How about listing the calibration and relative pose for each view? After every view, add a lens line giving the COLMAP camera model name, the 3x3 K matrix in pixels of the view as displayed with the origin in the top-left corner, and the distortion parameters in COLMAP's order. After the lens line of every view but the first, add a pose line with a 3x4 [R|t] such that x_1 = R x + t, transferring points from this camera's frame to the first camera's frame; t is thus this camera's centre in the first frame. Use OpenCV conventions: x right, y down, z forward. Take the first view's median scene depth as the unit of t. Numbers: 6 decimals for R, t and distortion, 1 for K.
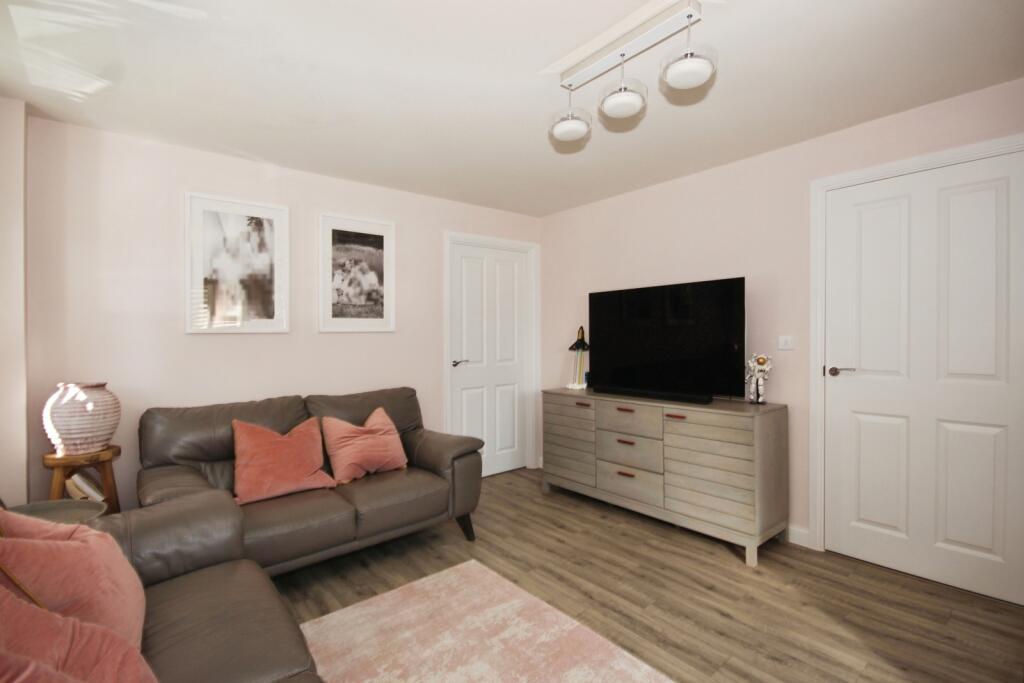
lens RADIAL K [[476.6, 0, 514.6], [0, 476.6, 339.3], [0, 0, 1]] dist [-0.003070, -0.001450]
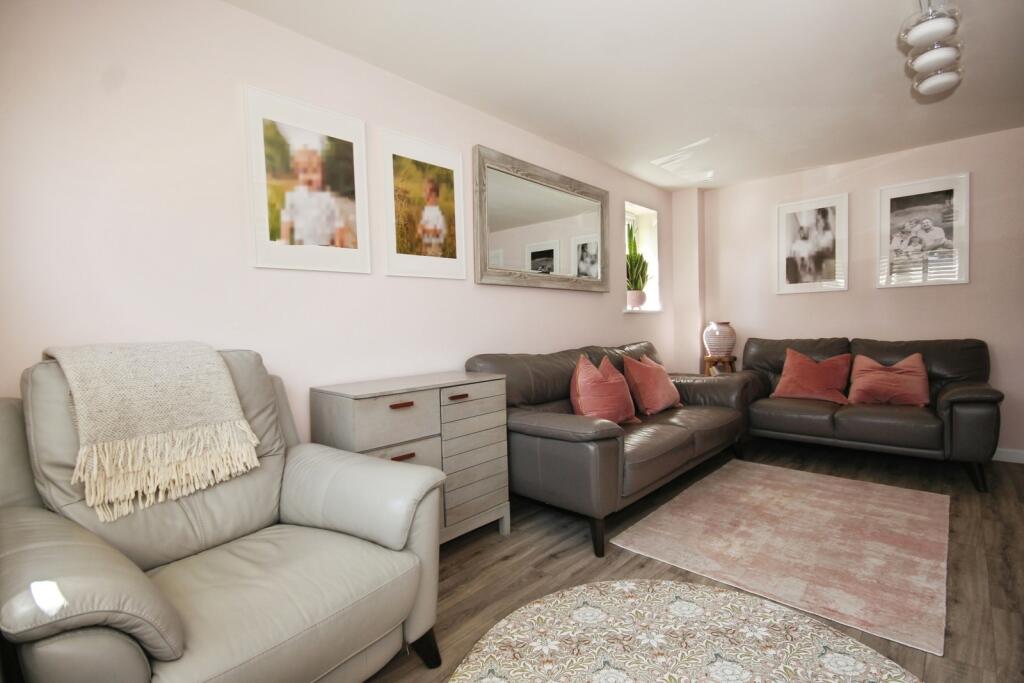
lens RADIAL K [[476.6, 0, 515.9], [0, 476.6, 341.4], [0, 0, 1]] dist [-0.003070, -0.001450]
pose [[0.113297, 0.042798, -0.992639, 0.788933], [0.016945, 0.998843, 0.044999, 0.056736], [0.993417, -0.021918, 0.112441, -0.056793]]
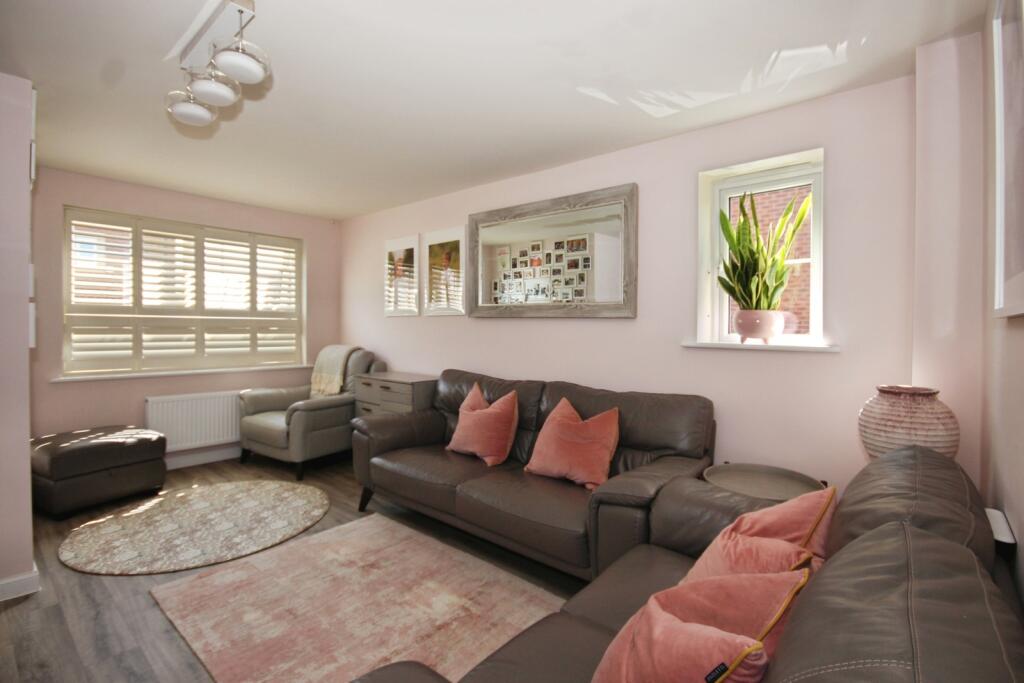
lens RADIAL K [[476.6, 0, 514.1], [0, 476.6, 332.6], [0, 0, 1]] dist [-0.003070, -0.001450]
pose [[-0.988965, -0.007632, -0.147952, -0.158620], [-0.009977, 0.999836, 0.015114, -0.000174], [0.147812, 0.016423, -0.988879, 1.347422]]
